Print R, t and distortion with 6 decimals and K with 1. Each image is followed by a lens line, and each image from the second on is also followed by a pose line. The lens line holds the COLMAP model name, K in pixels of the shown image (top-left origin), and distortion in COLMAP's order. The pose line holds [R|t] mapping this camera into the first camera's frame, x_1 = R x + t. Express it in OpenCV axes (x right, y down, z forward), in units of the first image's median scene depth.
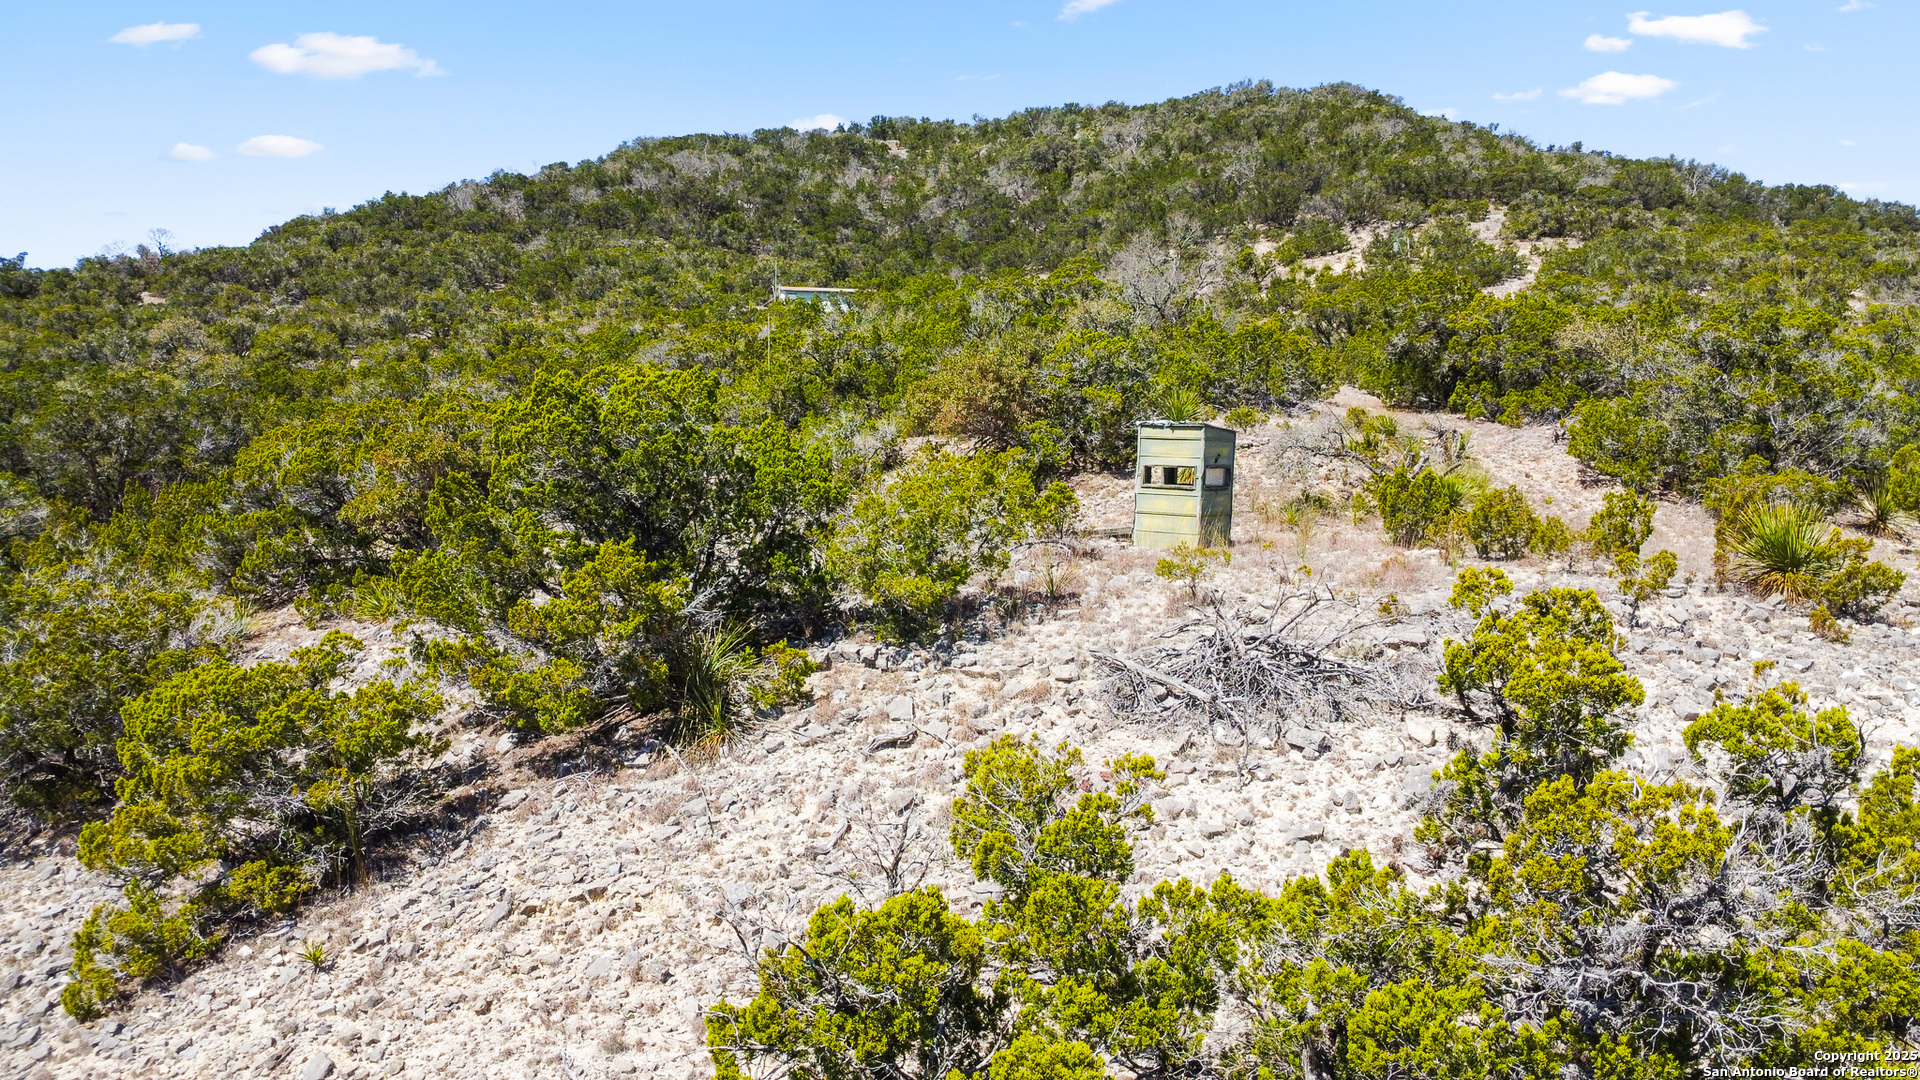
lens RADIAL K [[1399.9, 0, 961.1], [0, 1399.9, 539.6], [0, 0, 1]] dist [-0.023068, -0.014424]
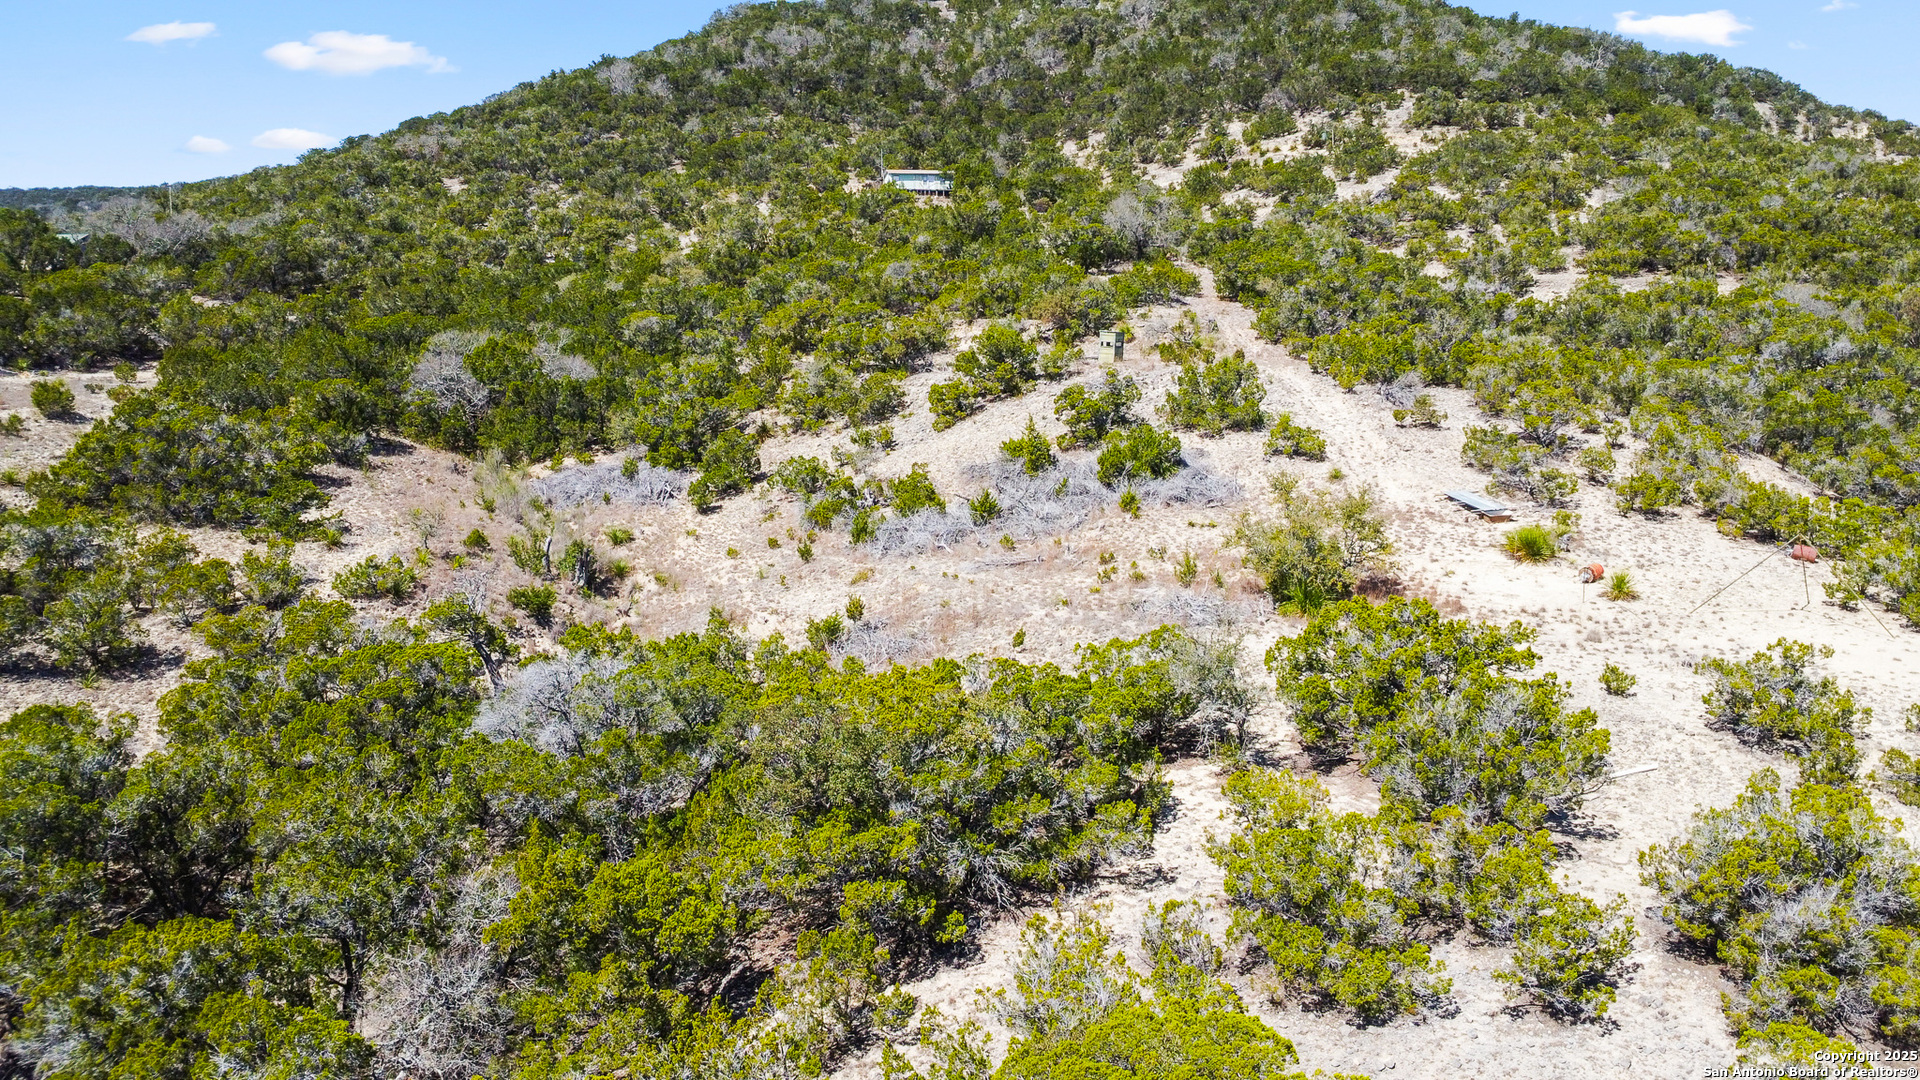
lens RADIAL K [[1399.9, 0, 967.7], [0, 1399.9, 549.6], [0, 0, 1]] dist [-0.023068, -0.014424]
pose [[0.999935, -0.002054, -0.011177, -0.023370], [0.003686, 0.988982, 0.147988, -0.006244], [0.010750, -0.148020, 0.988926, -0.341716]]
